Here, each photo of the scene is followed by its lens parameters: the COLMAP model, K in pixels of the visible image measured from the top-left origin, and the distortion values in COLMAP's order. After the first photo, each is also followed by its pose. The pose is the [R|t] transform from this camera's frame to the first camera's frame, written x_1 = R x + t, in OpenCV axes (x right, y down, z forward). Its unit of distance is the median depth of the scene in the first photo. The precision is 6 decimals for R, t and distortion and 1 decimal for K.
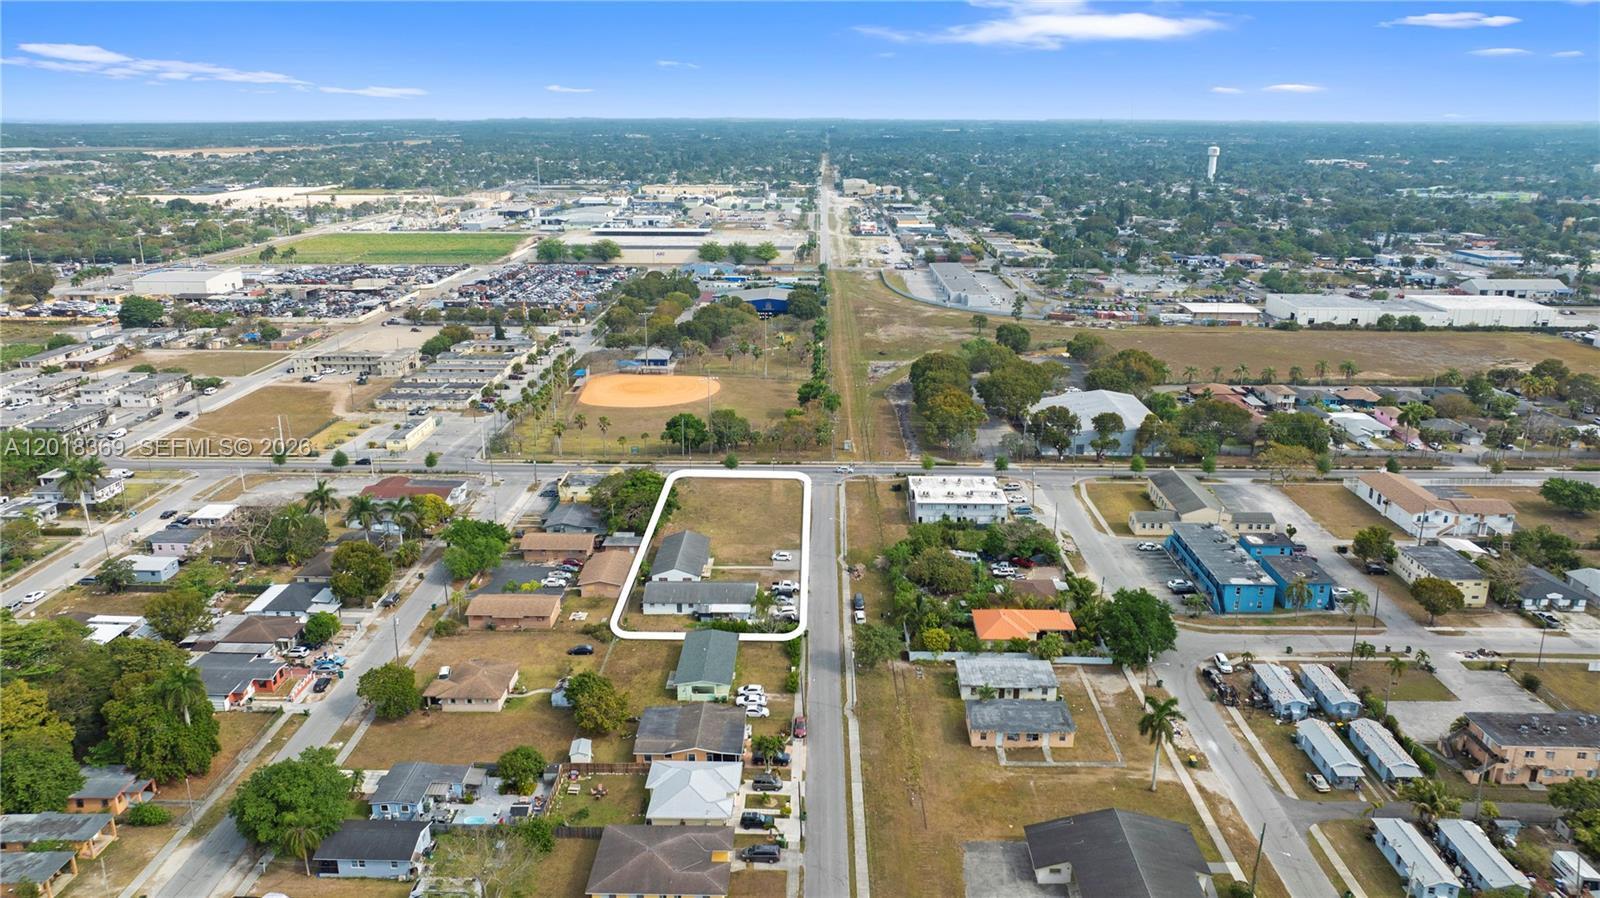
lens RADIAL K [[1125.5, 0, 806.4], [0, 1125.5, 447.3], [0, 0, 1]] dist [-0.020353, 0.006034]
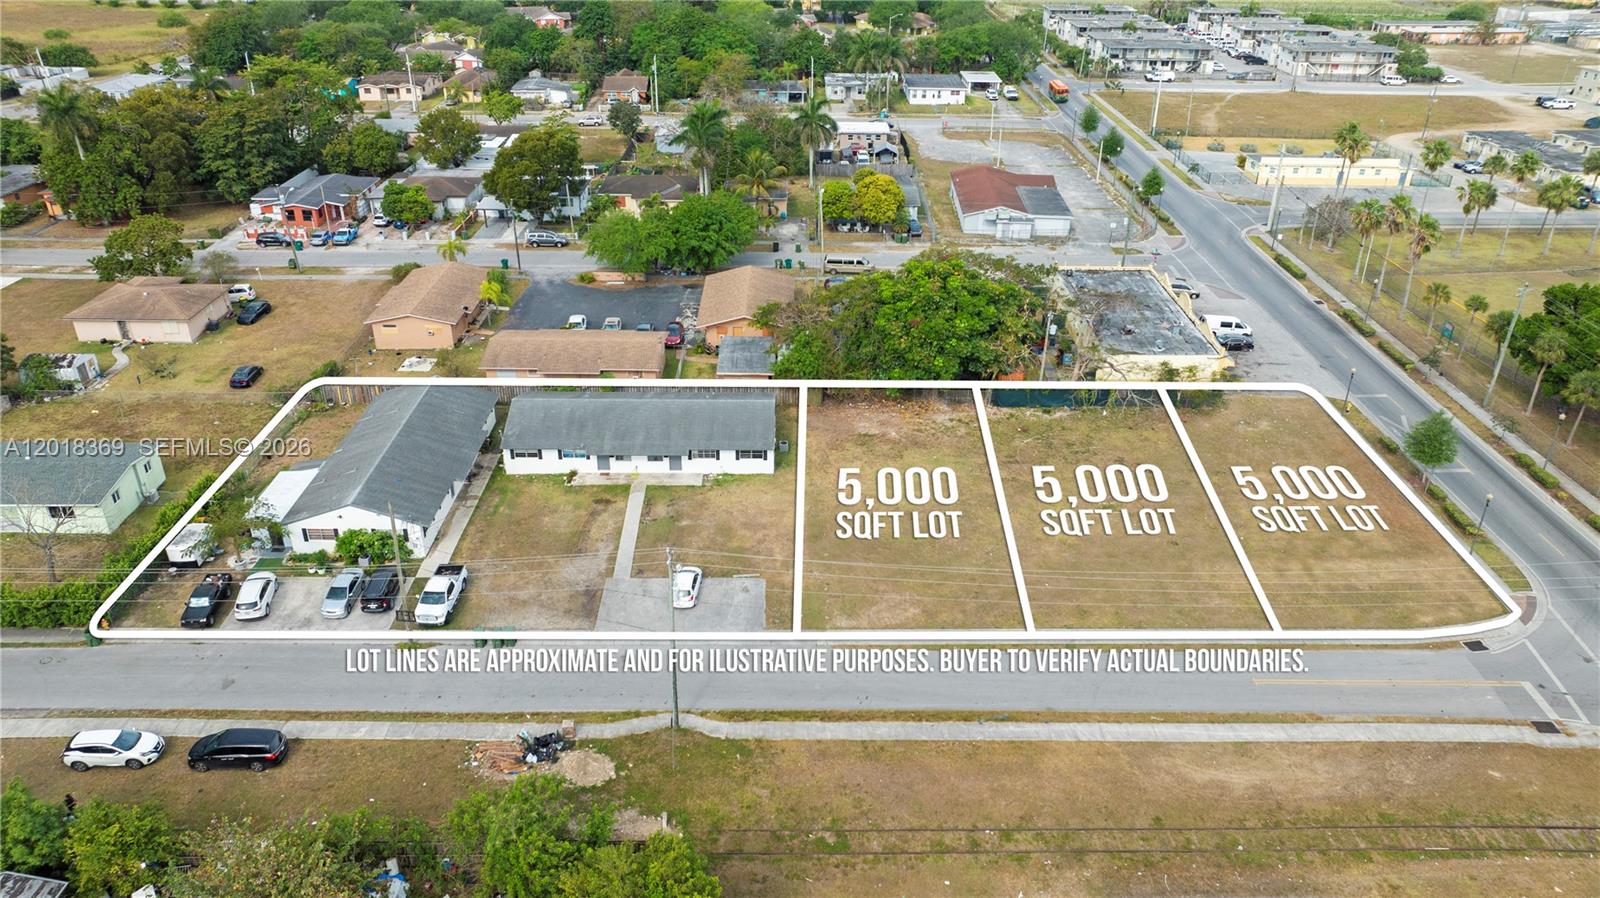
lens RADIAL K [[1124.4, 0, 810.7], [0, 1124.4, 445.9], [0, 0, 1]] dist [-0.018658, 0.009422]
pose [[0.026359, 0.463404, -0.885755, 0.204284], [-0.297277, 0.849610, 0.435647, -0.070769], [0.954427, 0.251831, 0.160154, 0.835774]]
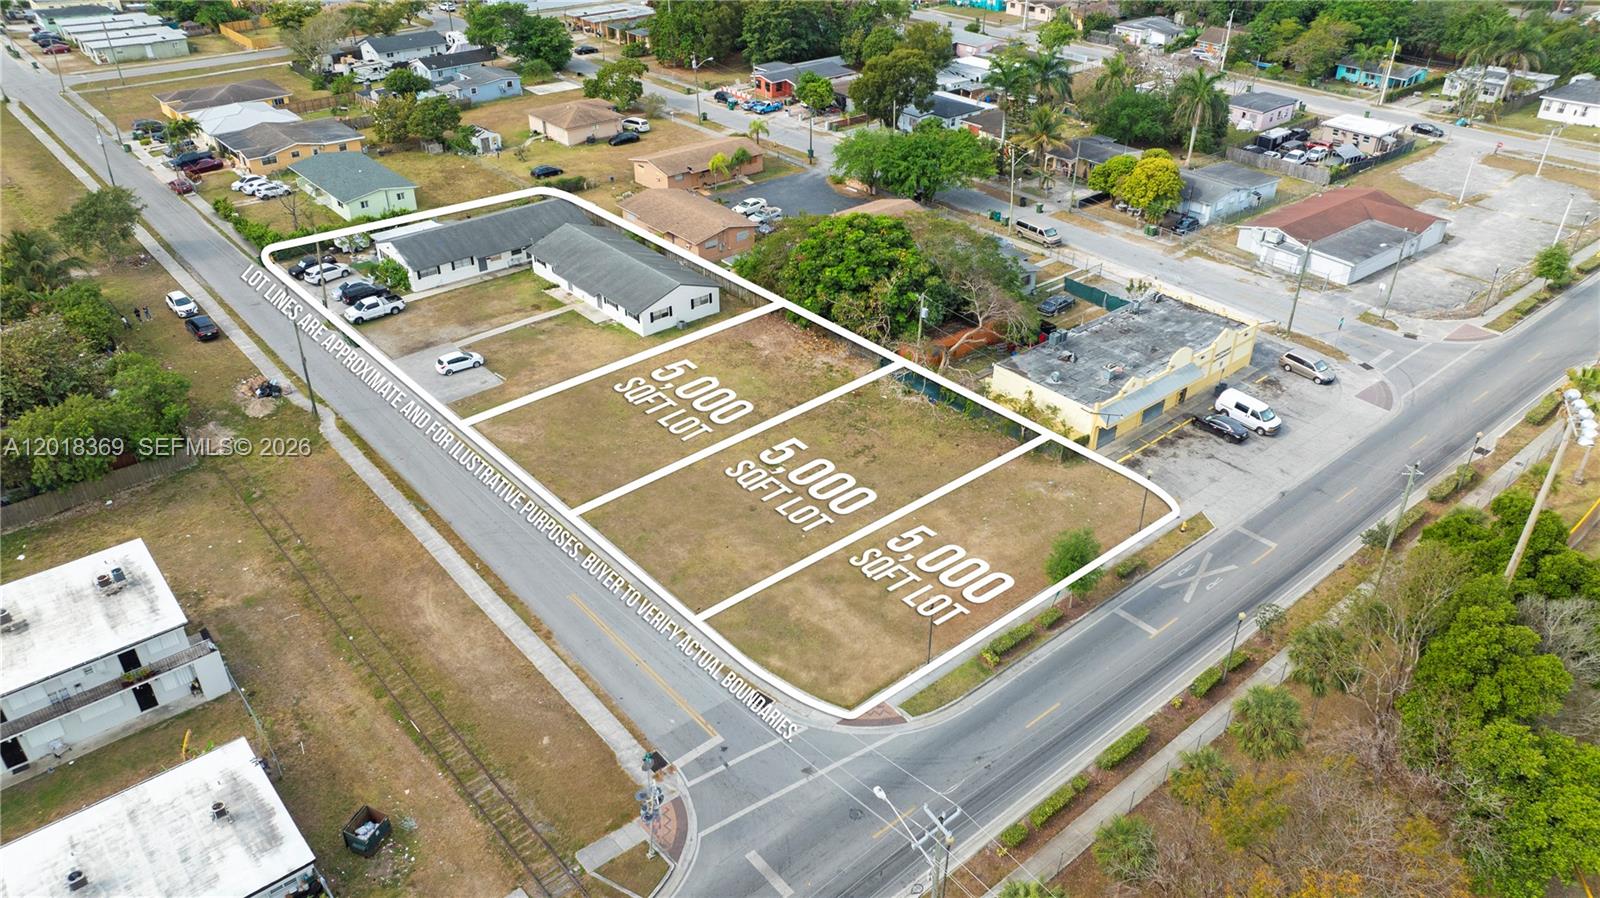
lens RADIAL K [[1125.5, 0, 806.4], [0, 1125.5, 447.3], [0, 0, 1]] dist [-0.020353, 0.006034]
pose [[-0.750166, 0.340964, -0.566564, 0.113100], [-0.195629, 0.704016, 0.682709, -0.169258], [0.631649, 0.622981, -0.461426, 1.116726]]
